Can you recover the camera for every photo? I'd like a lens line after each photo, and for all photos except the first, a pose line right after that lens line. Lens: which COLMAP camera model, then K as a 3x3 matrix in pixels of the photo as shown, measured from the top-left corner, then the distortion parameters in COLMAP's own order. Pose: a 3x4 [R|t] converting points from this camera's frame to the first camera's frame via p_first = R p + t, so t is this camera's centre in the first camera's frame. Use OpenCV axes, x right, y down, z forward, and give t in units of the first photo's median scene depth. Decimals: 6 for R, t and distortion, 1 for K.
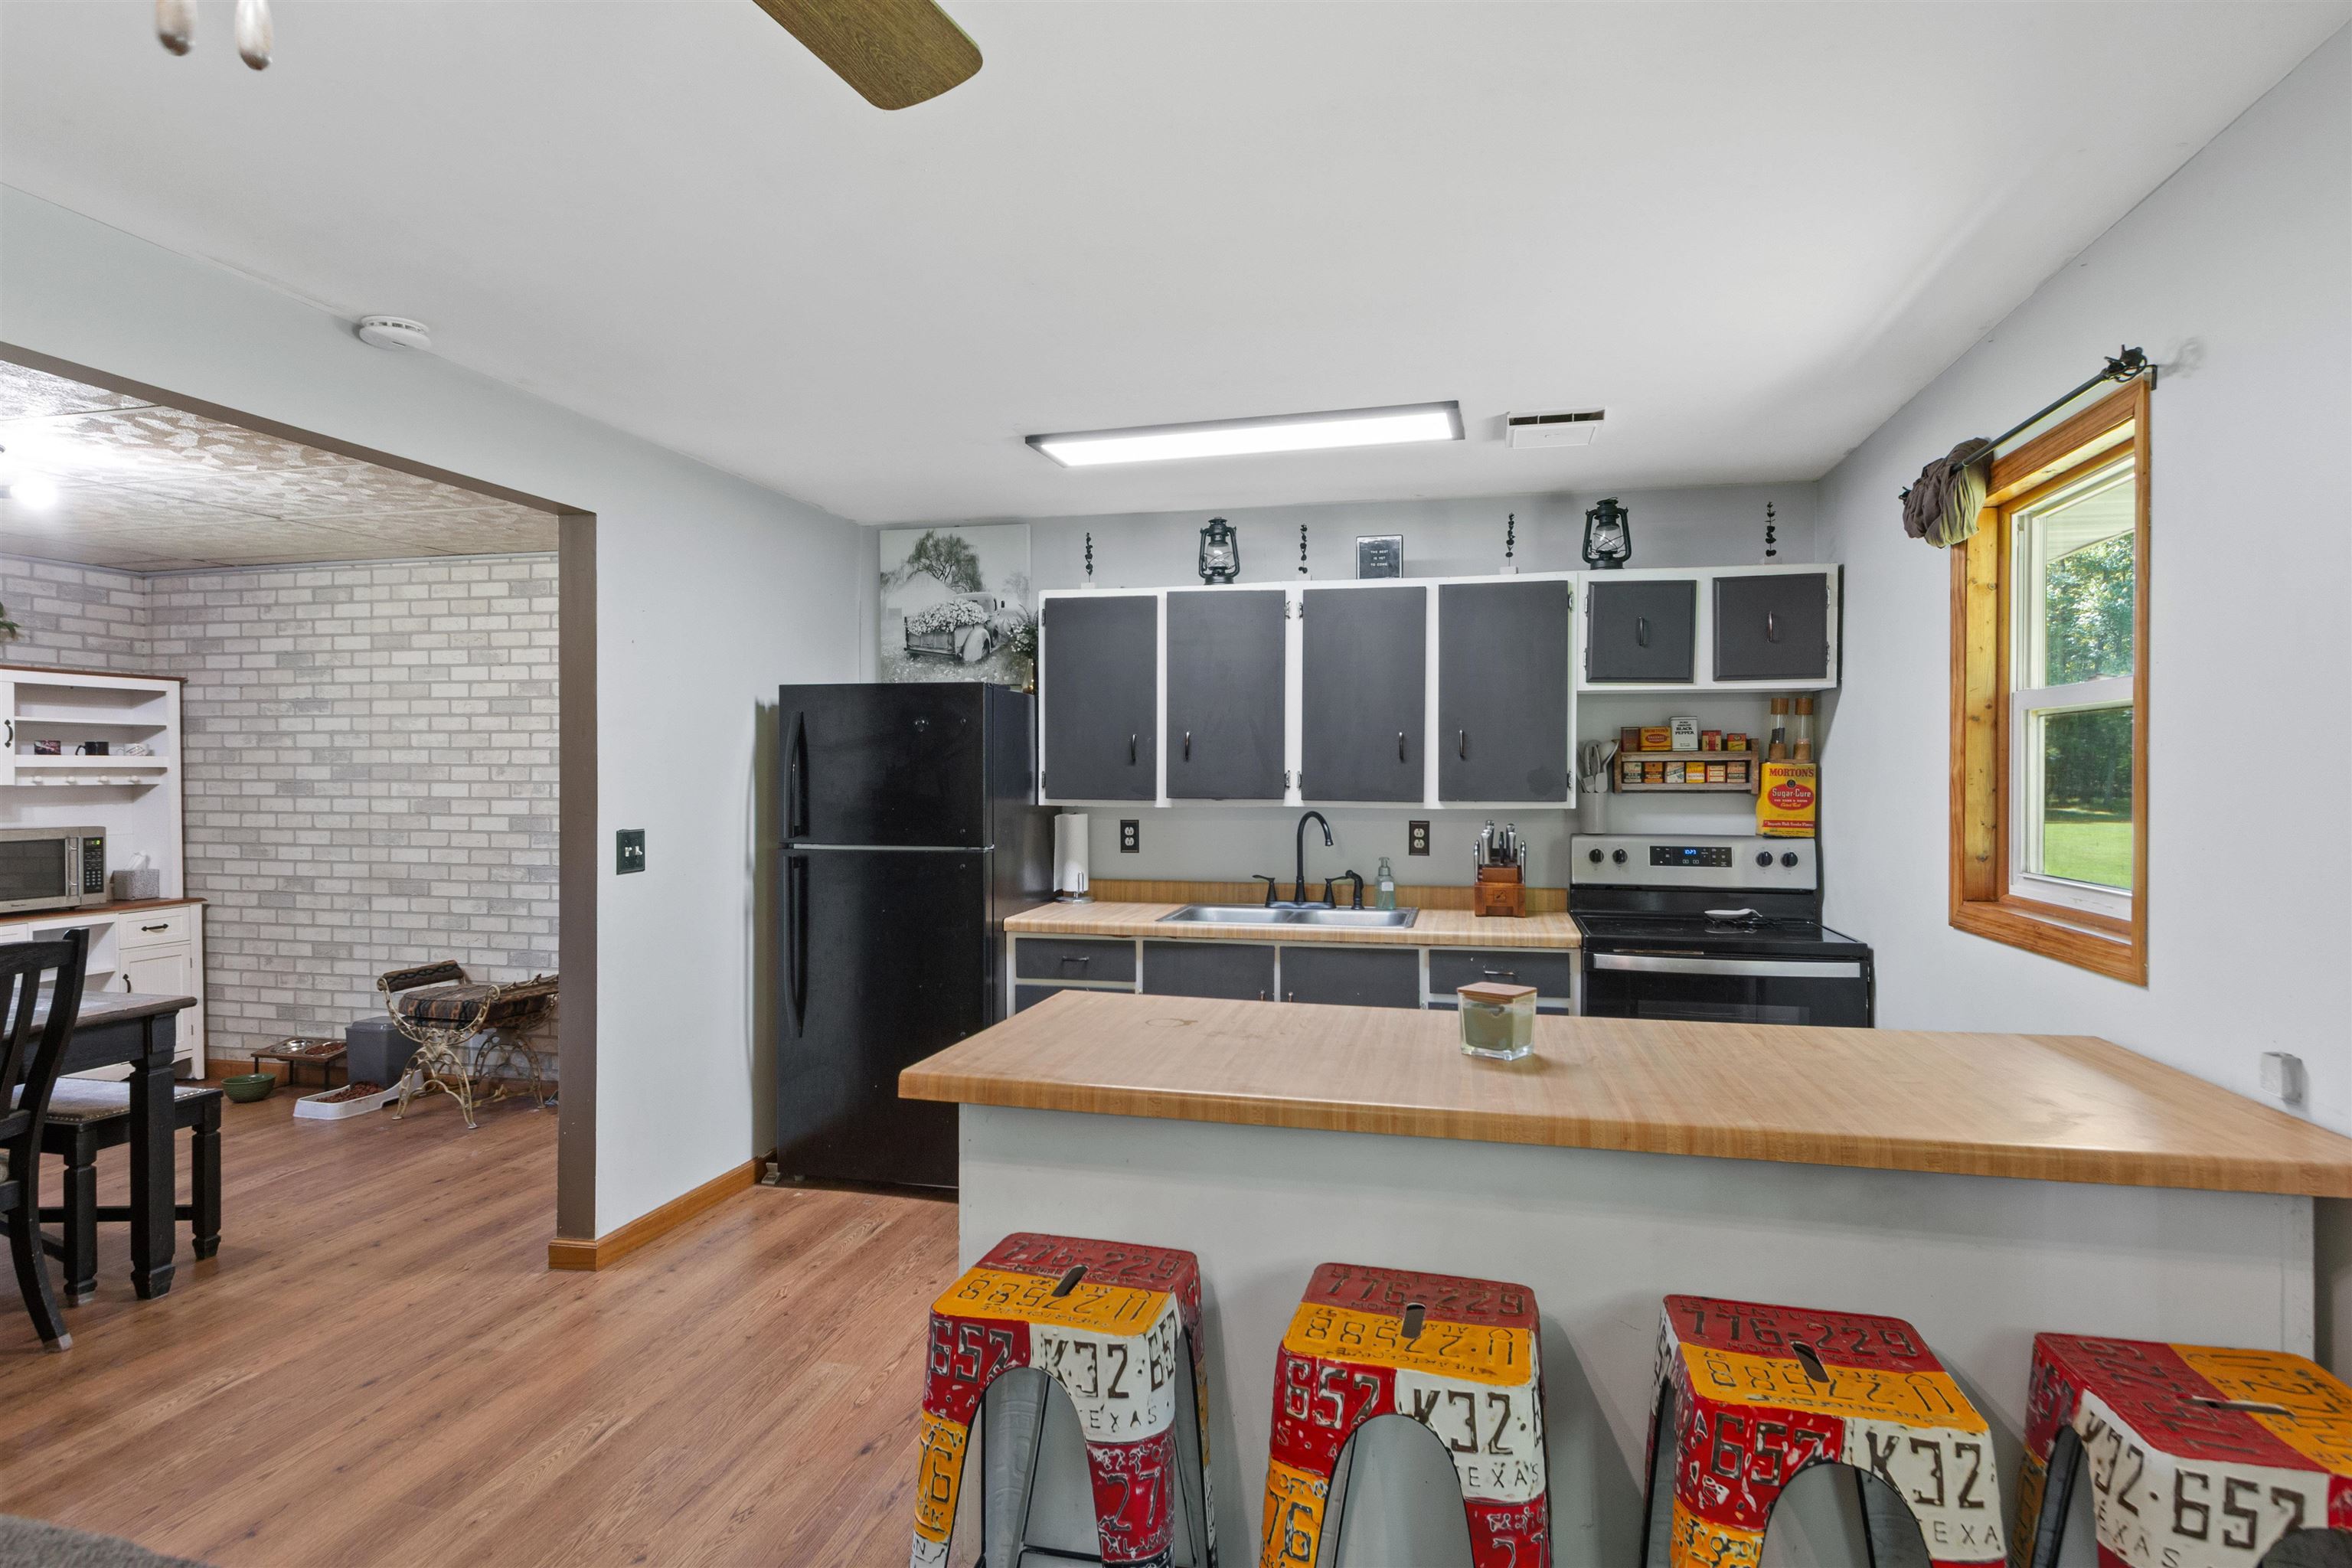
lens RADIAL K [[1219.6, 0, 1176.0], [0, 1219.6, 784.0], [0, 0, 1]] dist [-0.000315, -0.001253]
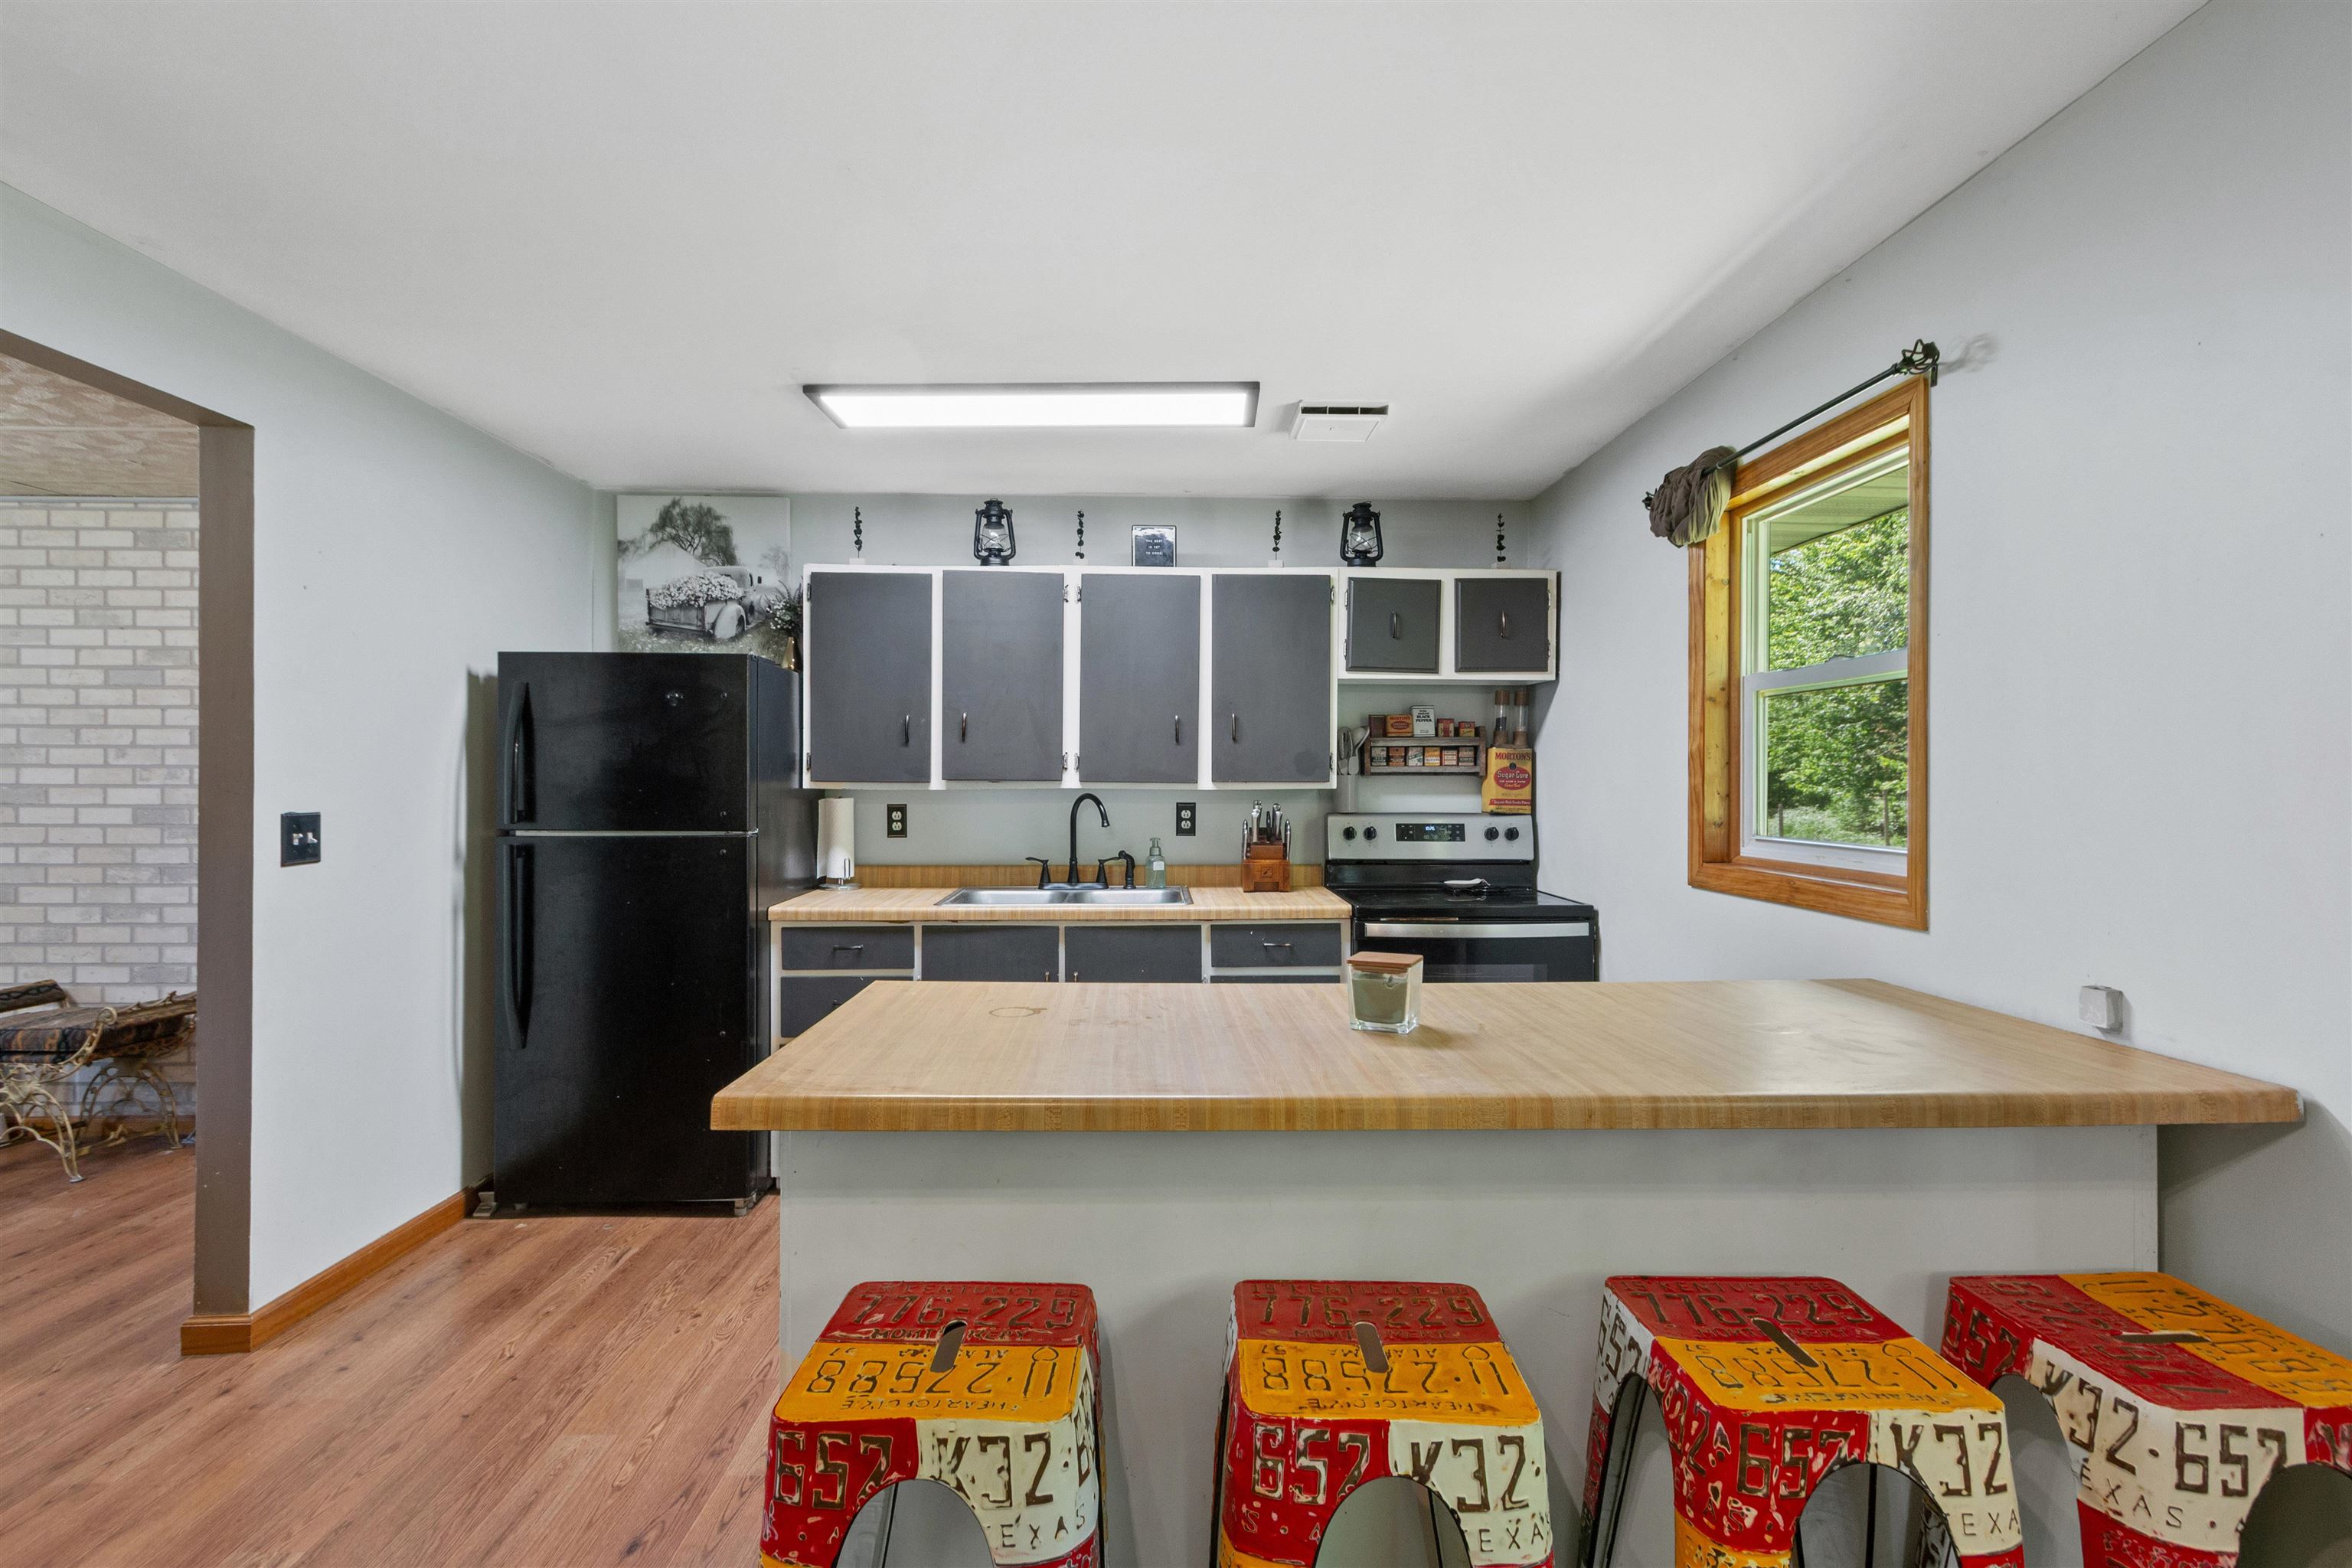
lens RADIAL K [[1073.3, 0, 1167.5], [0, 1073.3, 780.1], [0, 0, 1]] dist [0.002527, -0.001880]
pose [[0.966591, 0.000481, 0.256323, -0.060257], [0.001325, 0.999975, -0.006874, 0.019797], [-0.256320, 0.006984, 0.966567, 0.131568]]
